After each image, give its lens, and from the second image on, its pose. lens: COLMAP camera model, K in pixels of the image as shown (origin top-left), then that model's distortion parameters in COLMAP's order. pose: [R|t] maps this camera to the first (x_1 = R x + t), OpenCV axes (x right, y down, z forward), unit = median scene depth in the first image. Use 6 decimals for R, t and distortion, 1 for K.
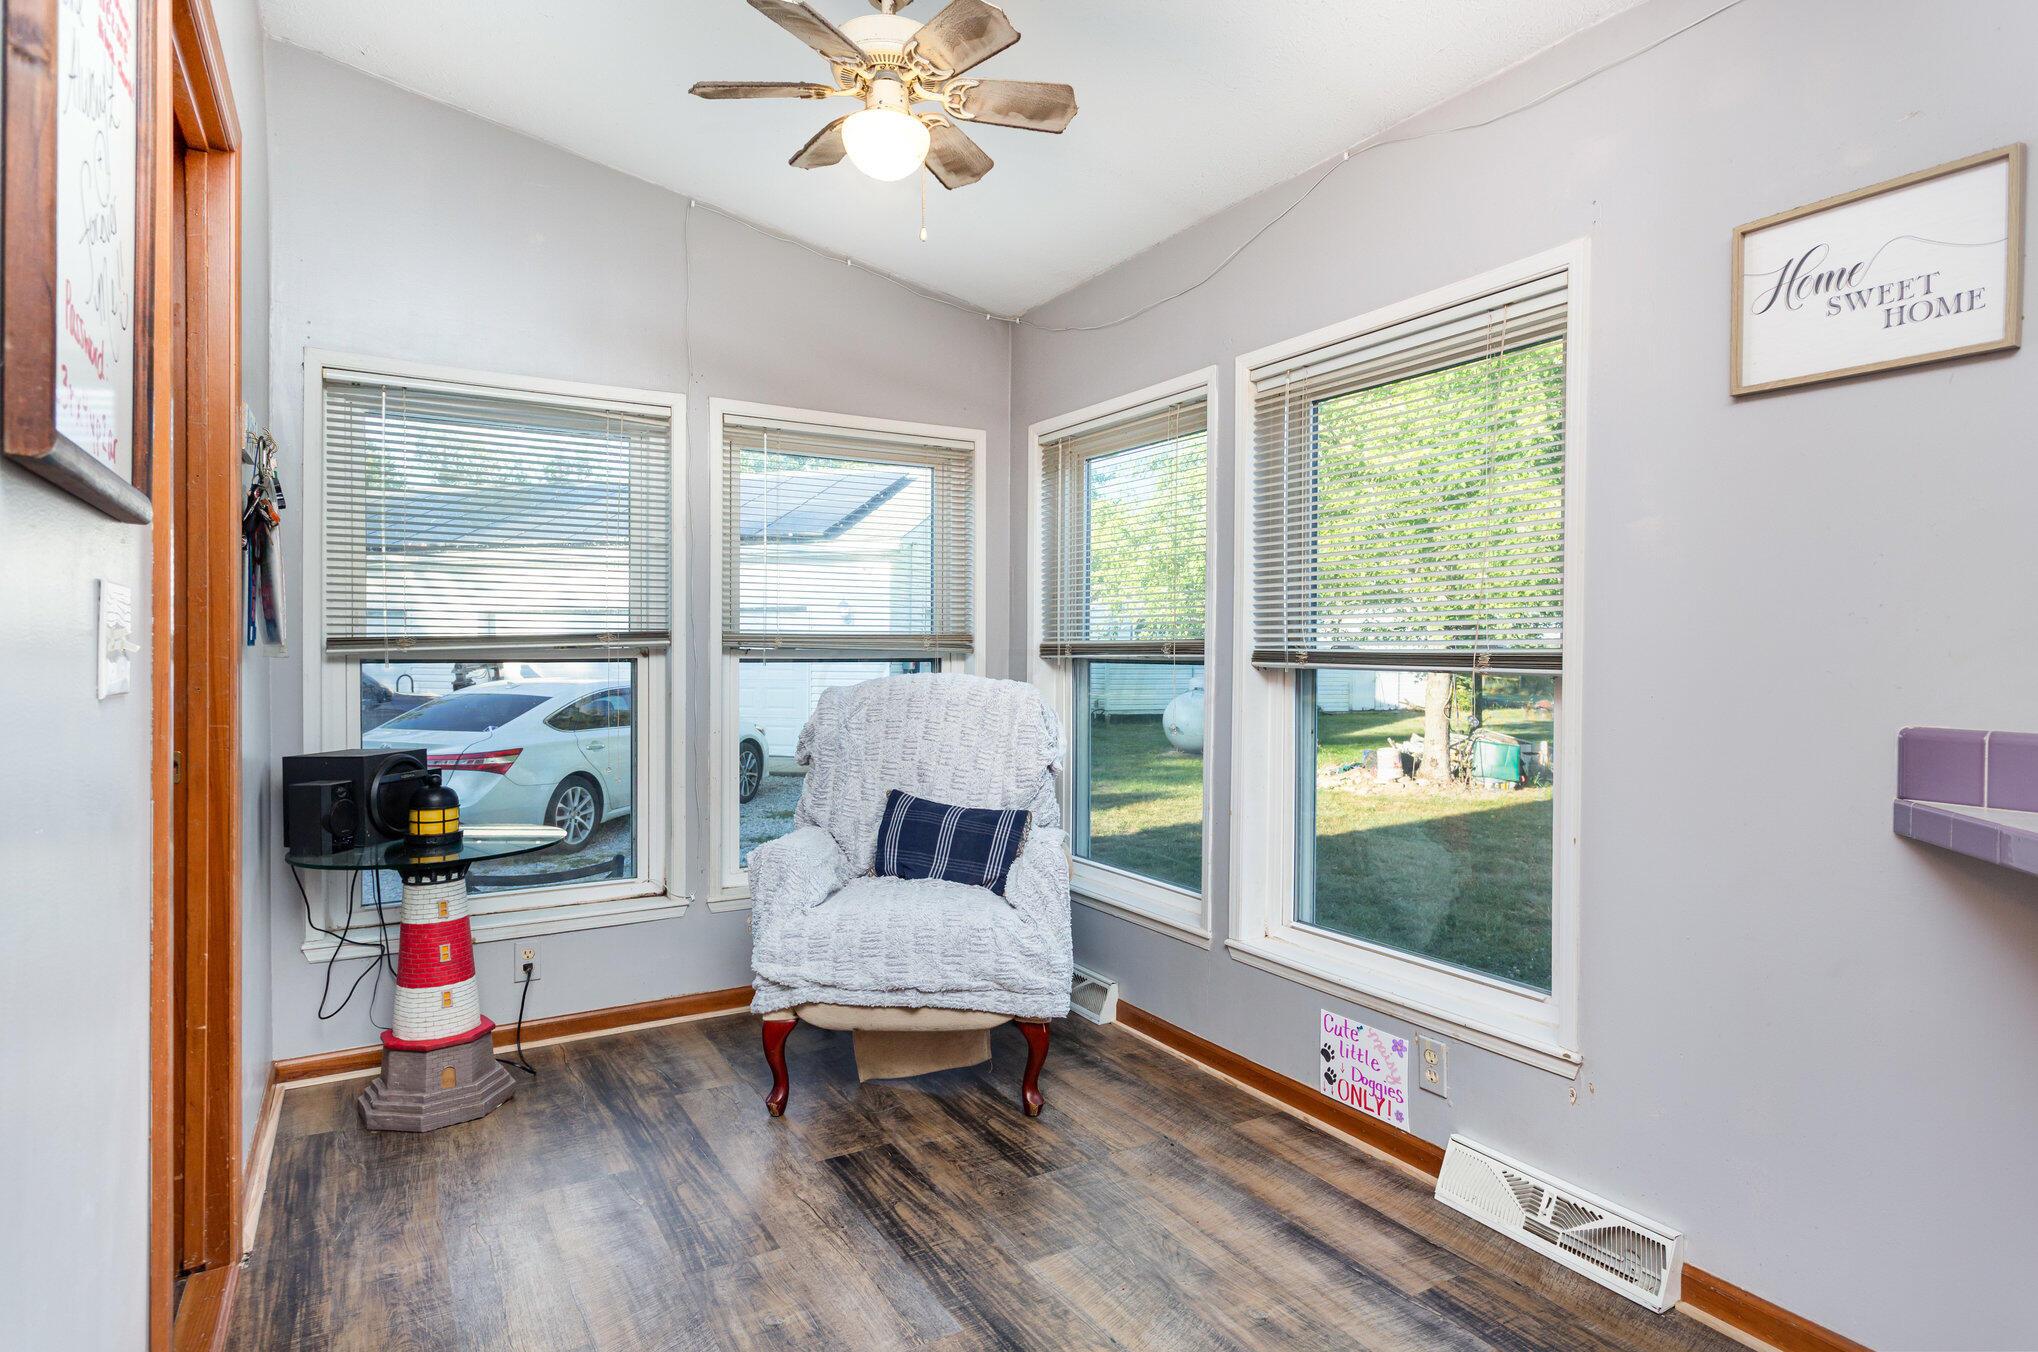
lens RADIAL K [[1070.8, 0, 1028.3], [0, 1070.8, 660.9], [0, 0, 1]] dist [0.002314, -0.000391]
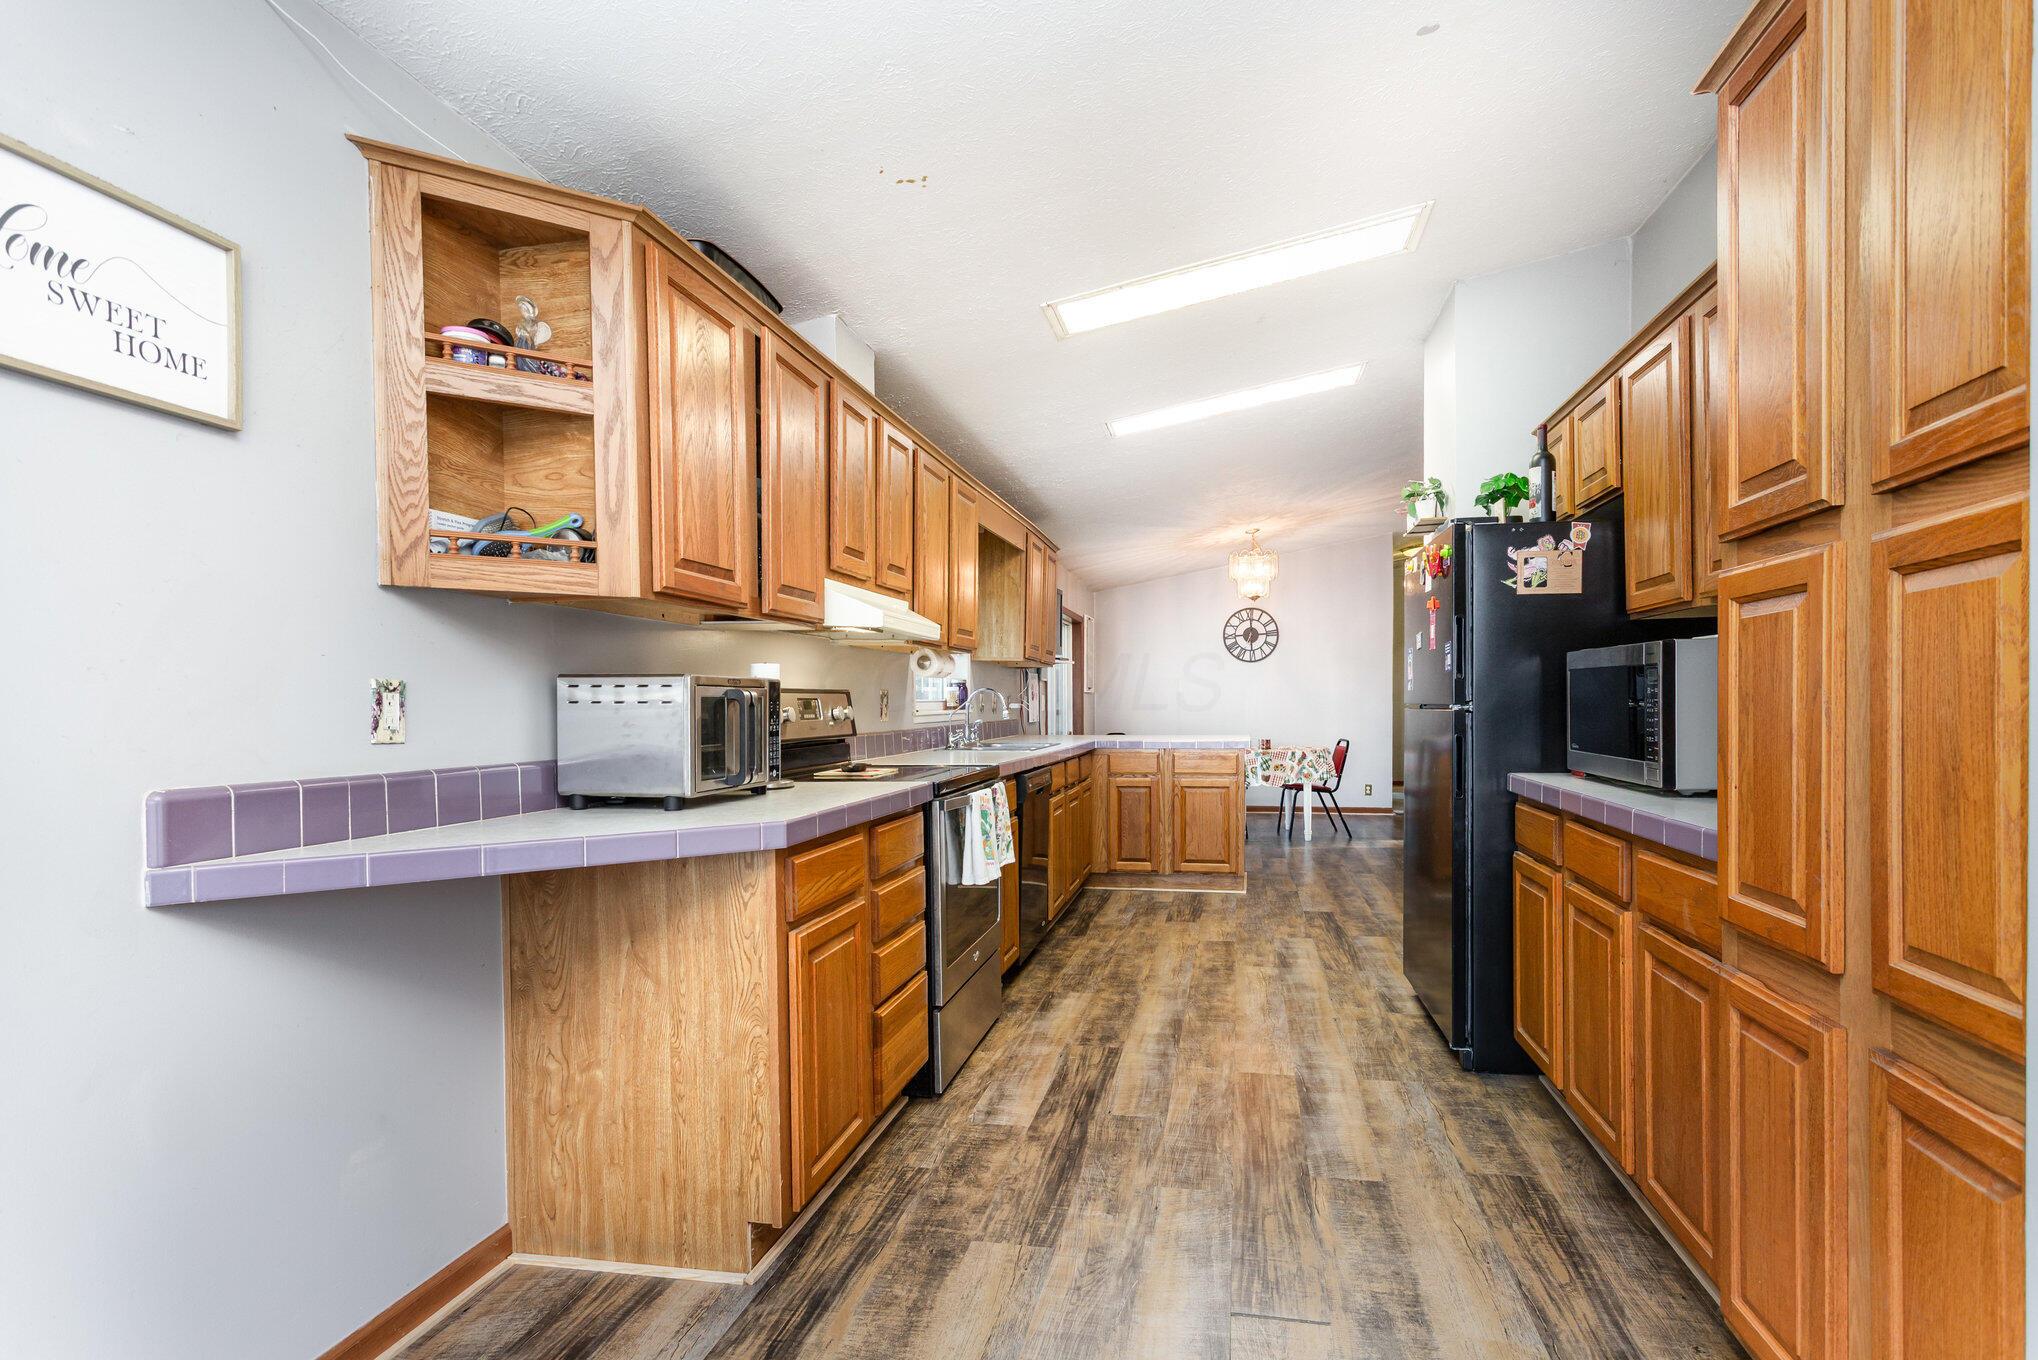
lens RADIAL K [[960.1, 0, 1030.9], [0, 960.1, 697.5], [0, 0, 1]] dist [0.019268, -0.000465]
pose [[-0.719273, 0.007149, 0.694691, -0.322489], [0.016114, 0.999850, 0.006394, -0.015383], [-0.694541, 0.015793, -0.719280, 1.093787]]
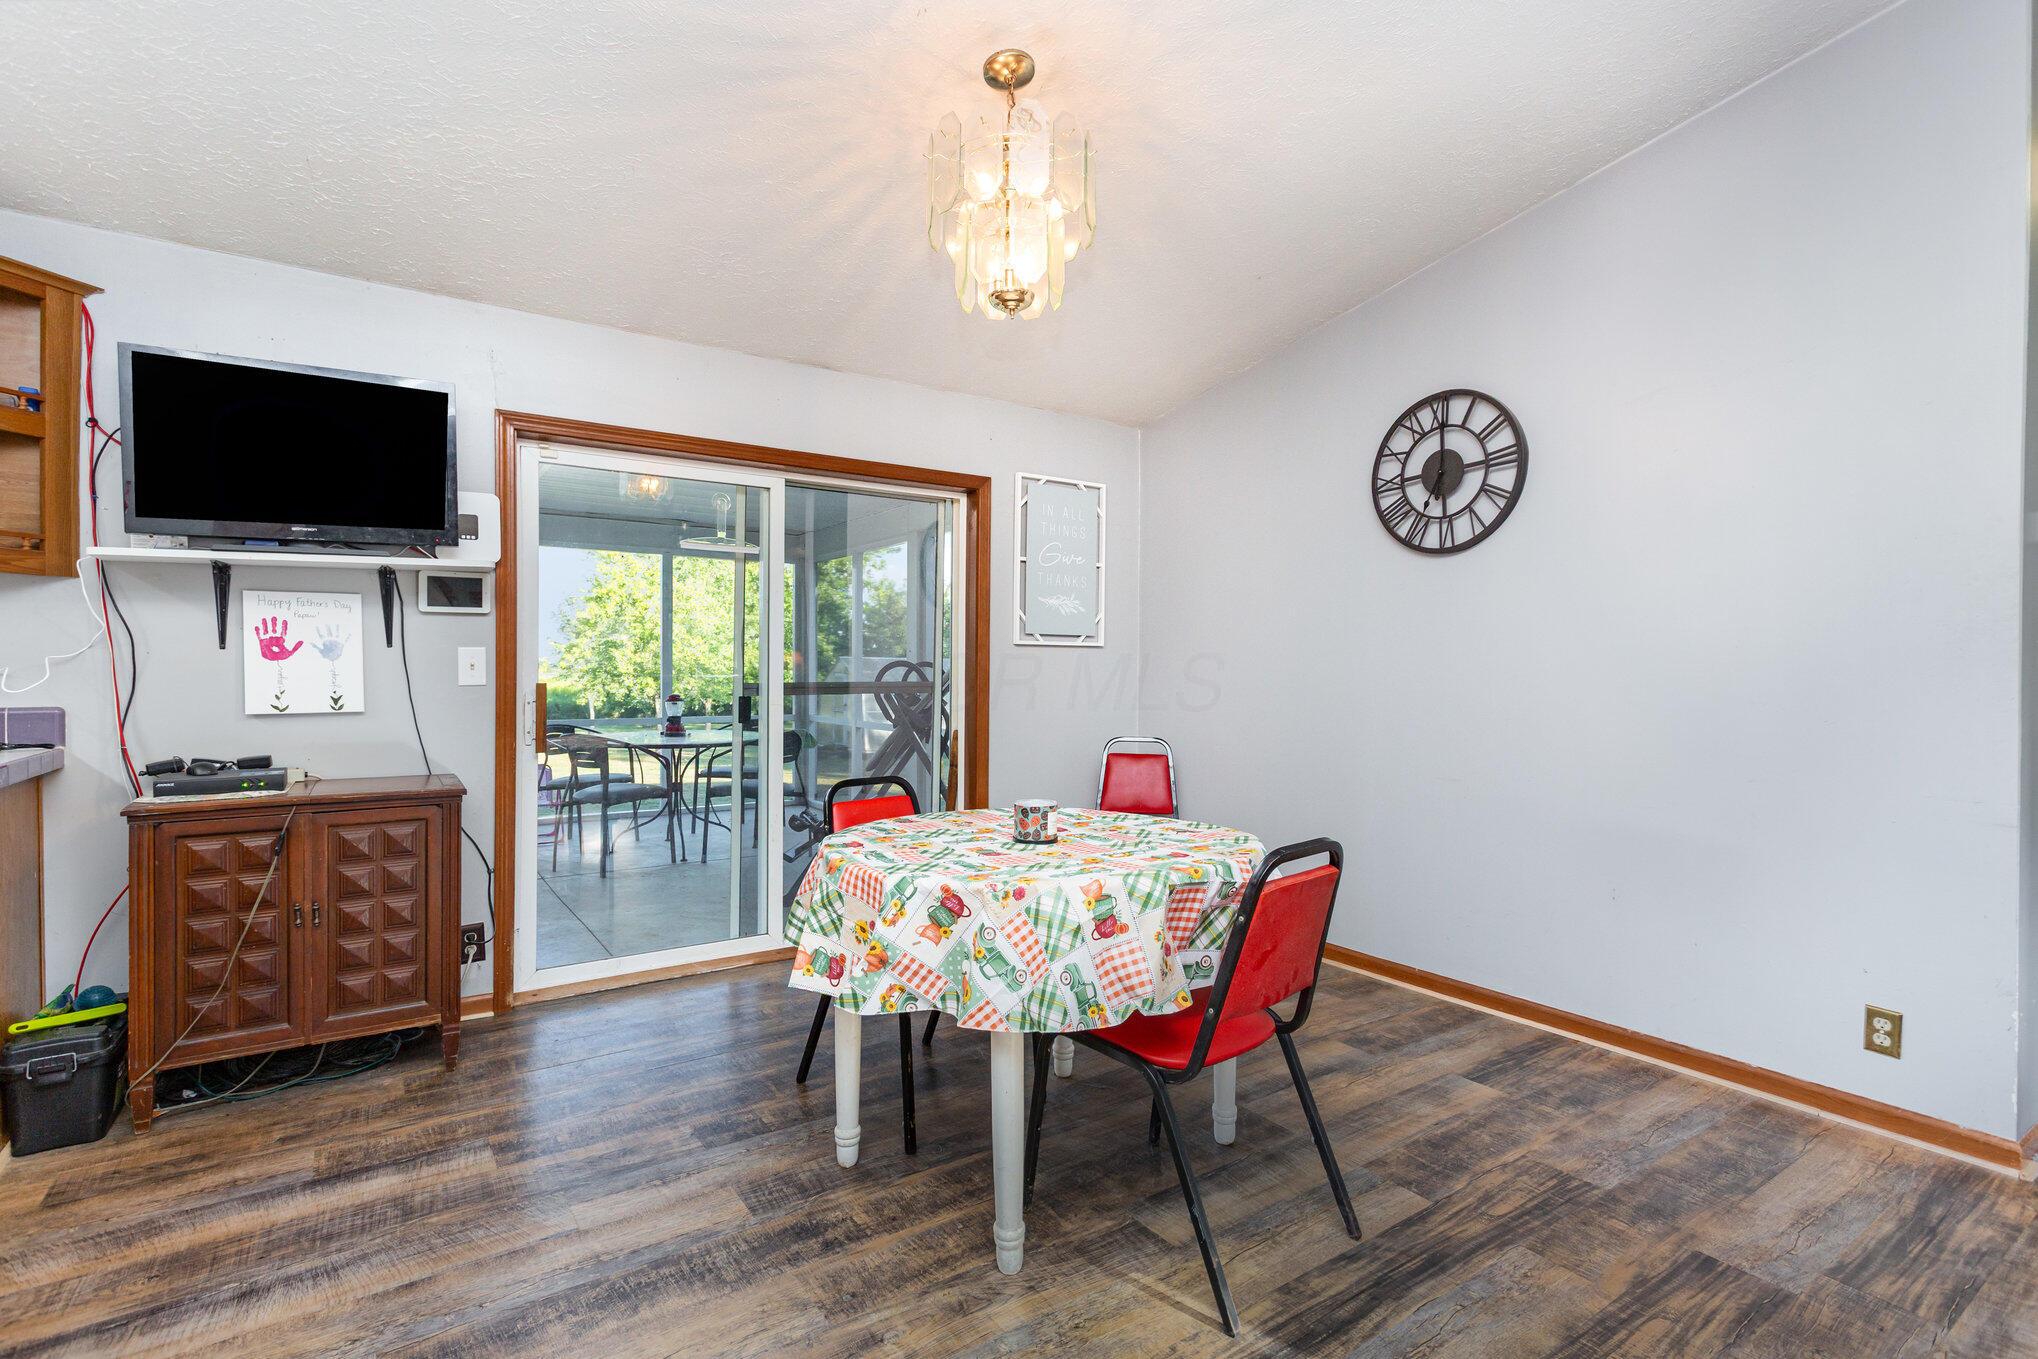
lens RADIAL K [[960.1, 0, 1017.8], [0, 960.1, 673.8], [0, 0, 1]] dist [0.019268, -0.000465]
pose [[-0.025926, -0.015907, 0.999537, 0.917370], [0.009246, 0.999827, 0.016151, 0.042376], [-0.999621, 0.009660, -0.025774, -3.558204]]
